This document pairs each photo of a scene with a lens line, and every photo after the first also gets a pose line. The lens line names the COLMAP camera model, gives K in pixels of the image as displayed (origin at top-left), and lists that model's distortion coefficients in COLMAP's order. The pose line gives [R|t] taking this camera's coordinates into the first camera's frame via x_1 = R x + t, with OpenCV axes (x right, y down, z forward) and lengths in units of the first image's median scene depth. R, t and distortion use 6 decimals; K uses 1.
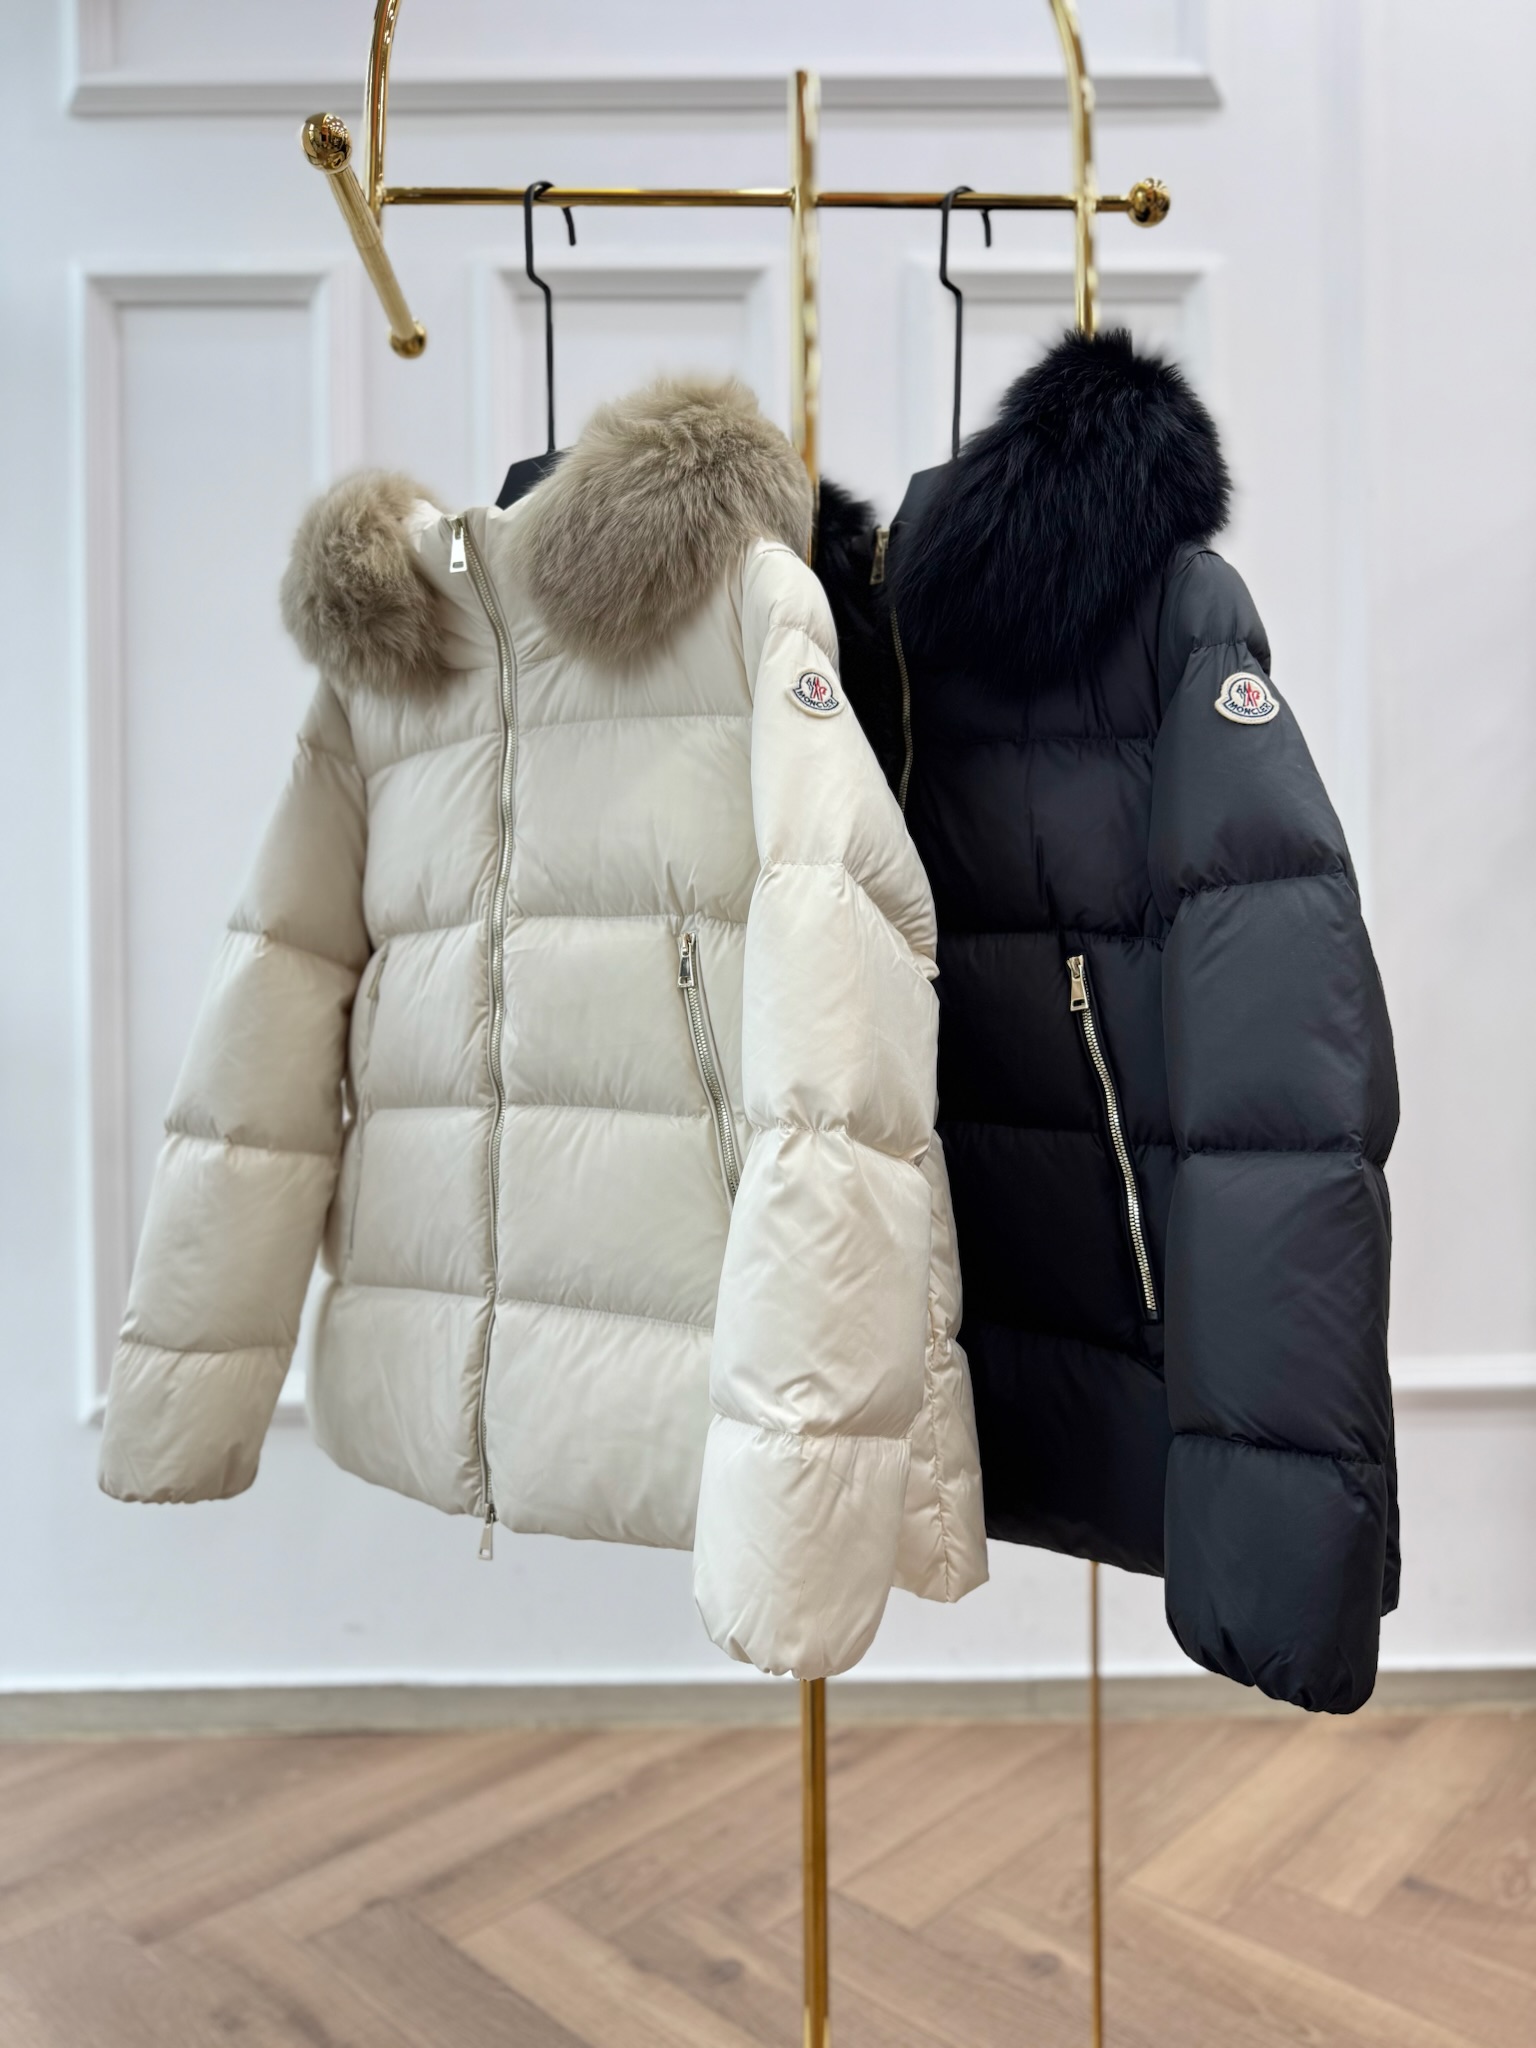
lens RADIAL K [[1466.1, 0, 782.3], [0, 1466.1, 1031.3], [0, 0, 1]] dist [-0.017275, 0.001955]
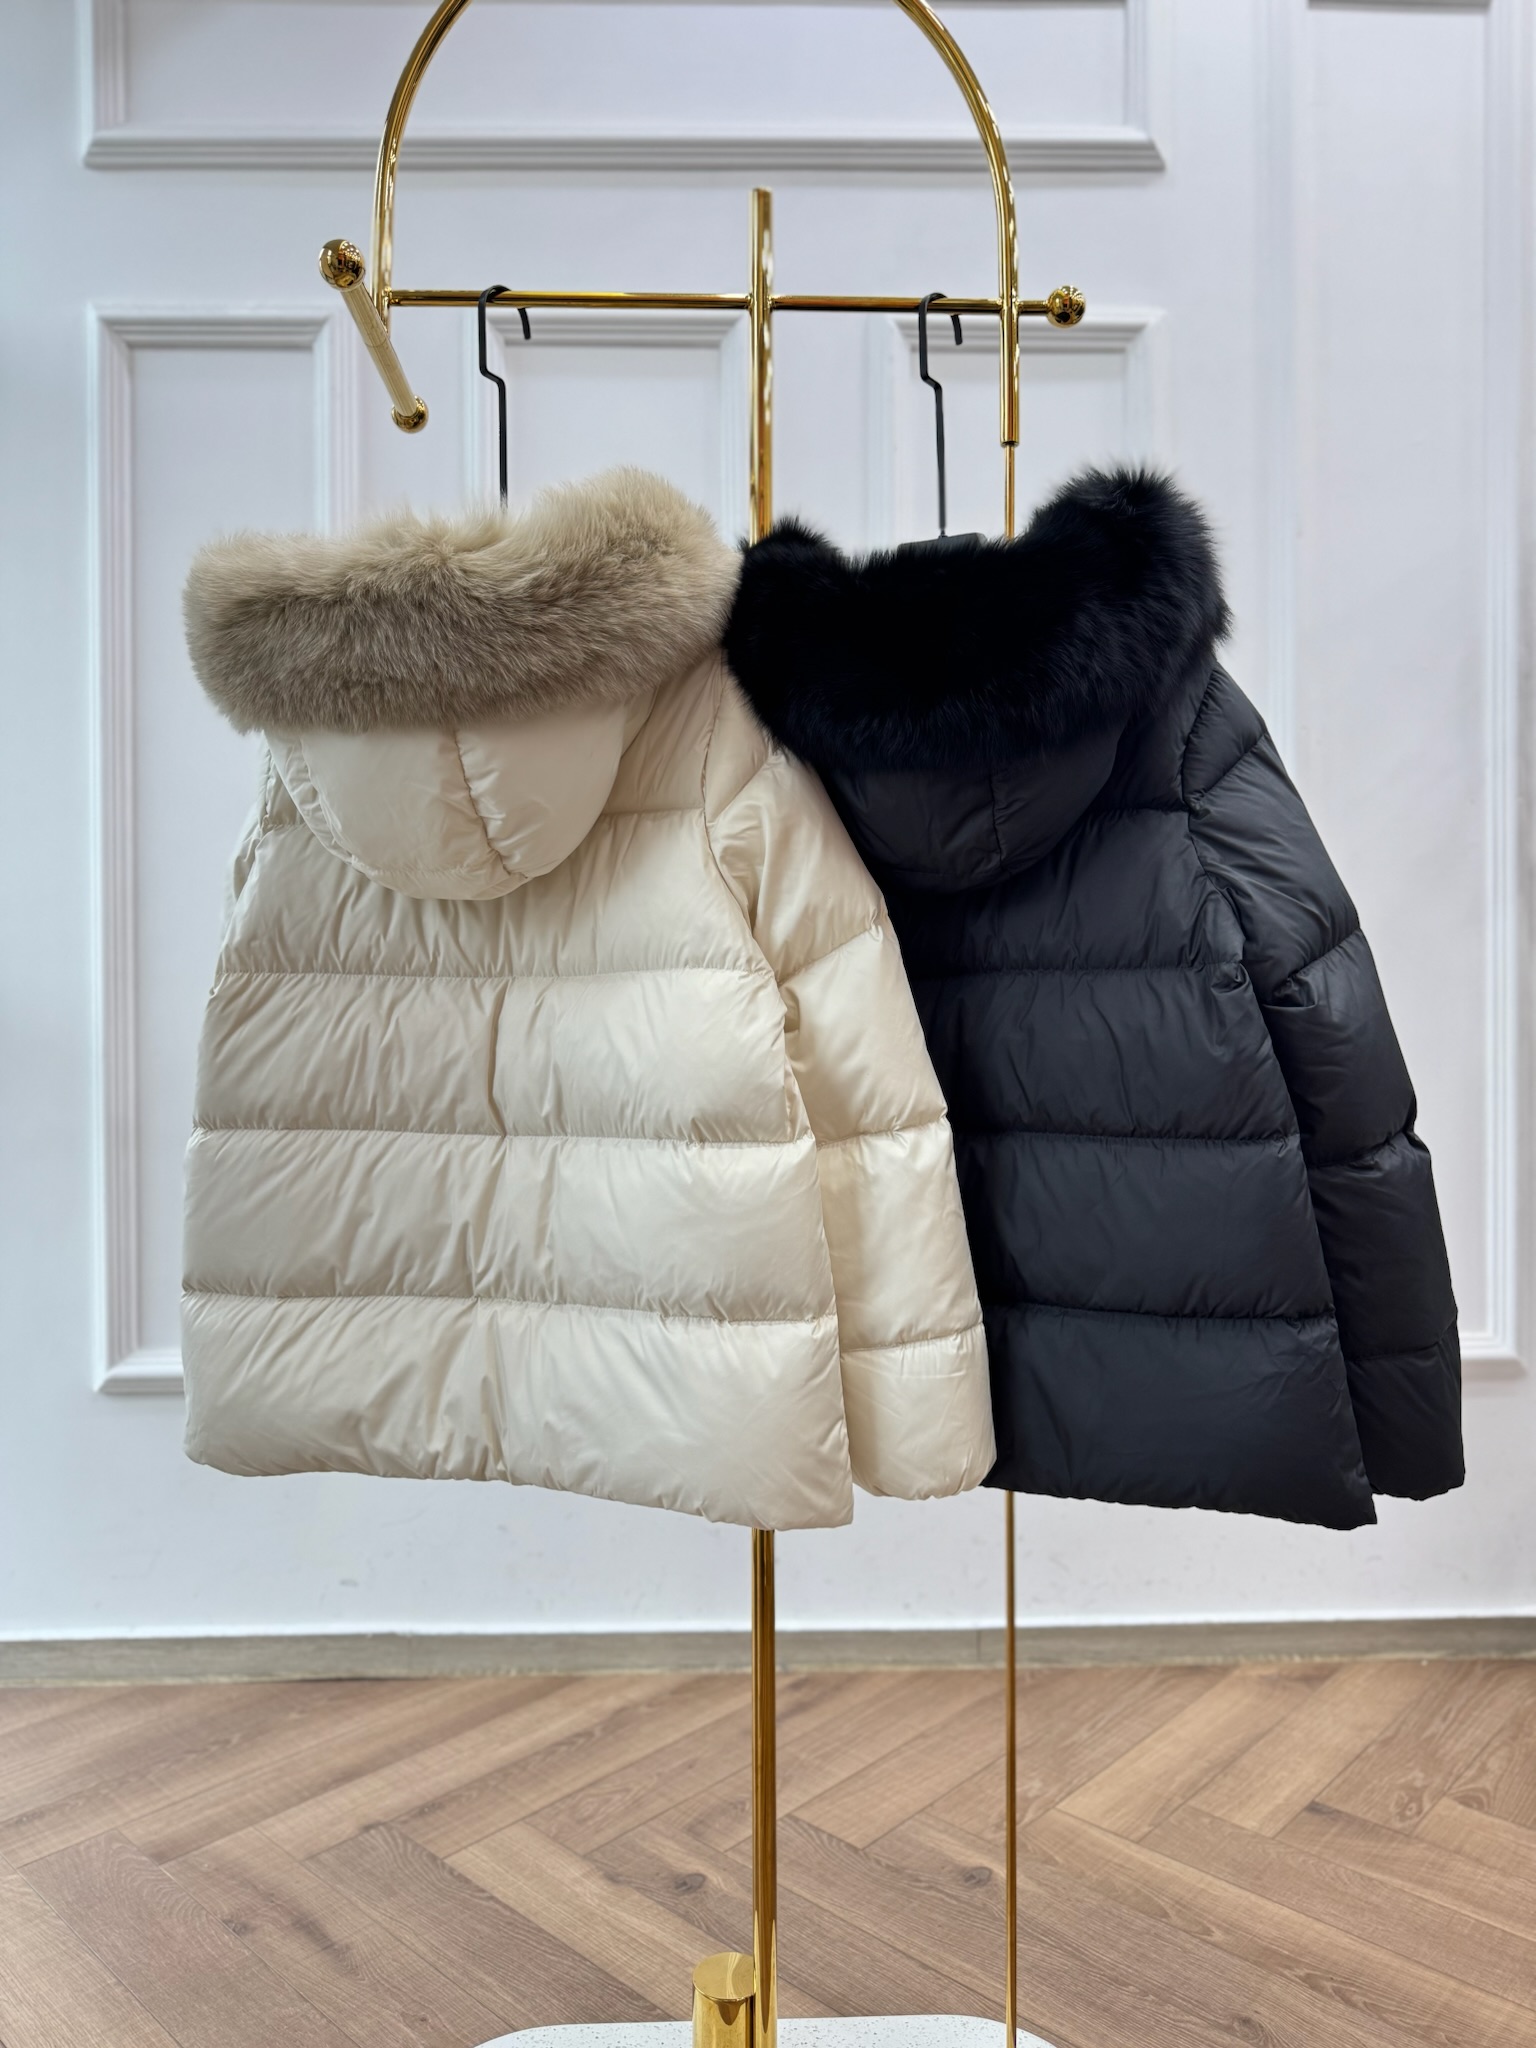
lens RADIAL K [[1466.1, 0, 783.8], [0, 1466.1, 1023.4], [0, 0, 1]] dist [-0.017275, 0.001955]
pose [[0.999913, 0.004376, 0.012479, 0.014709], [-0.004431, 0.999981, 0.004329, -0.011105], [-0.012460, -0.004384, 0.999913, -0.097306]]
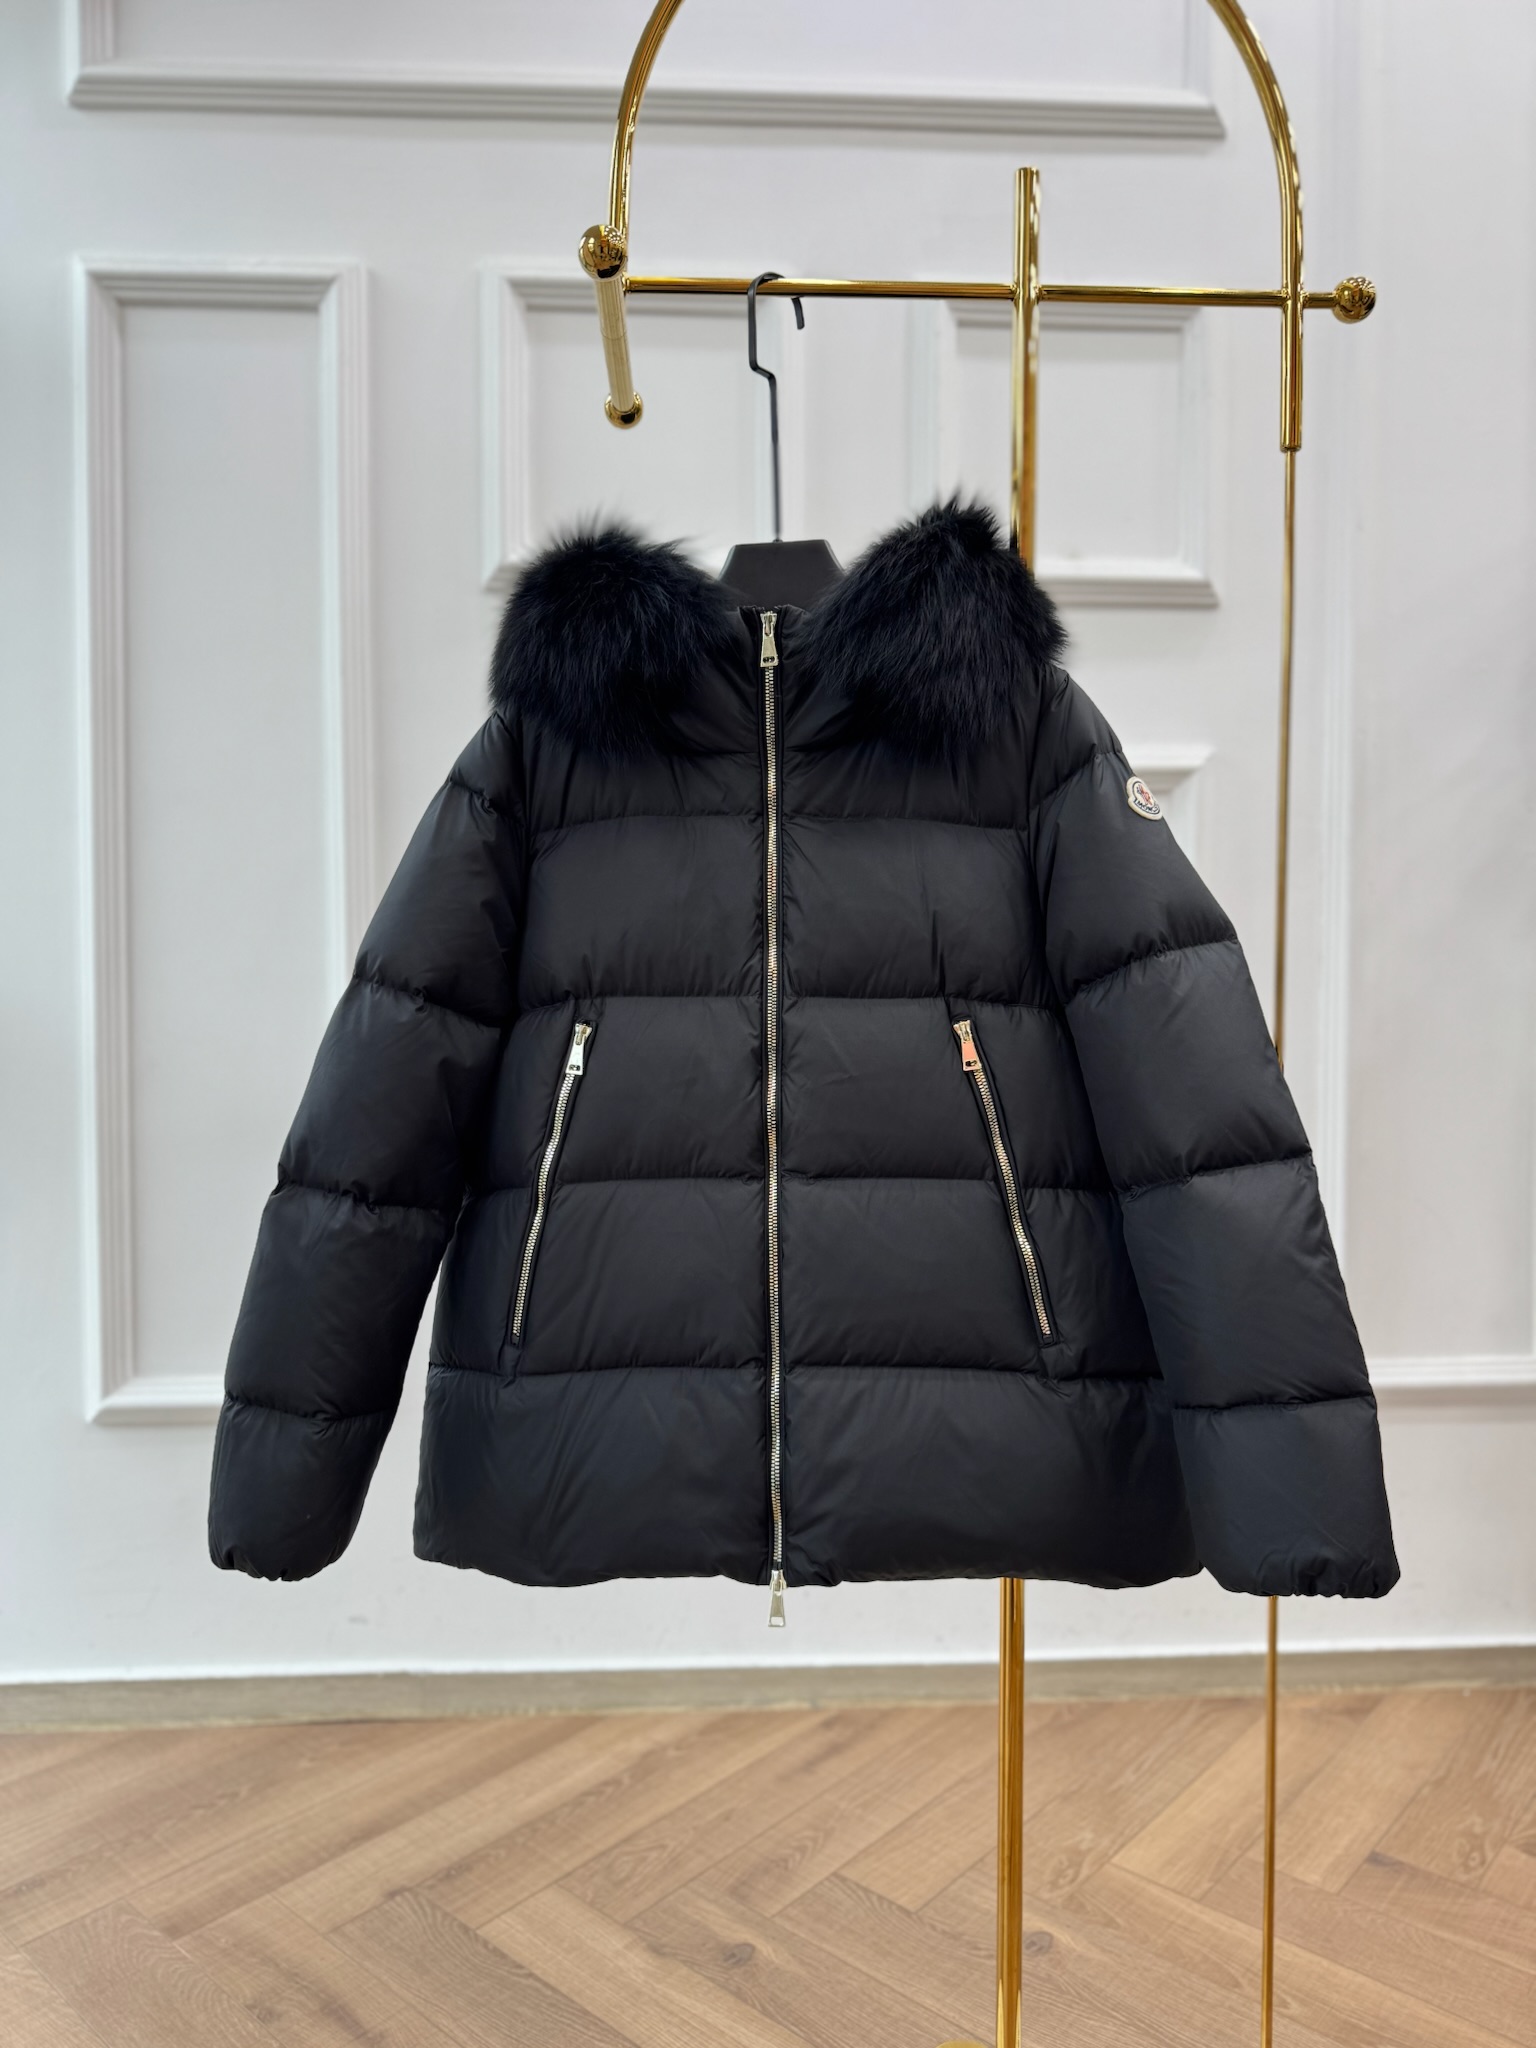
lens RADIAL K [[1466.1, 0, 783.7], [0, 1466.1, 1022.1], [0, 0, 1]] dist [-0.017275, 0.001955]
pose [[0.999017, 0.010211, 0.043128, -0.055296], [-0.011442, 0.999531, 0.028412, -0.054232], [-0.042818, -0.028878, 0.998665, -0.029779]]
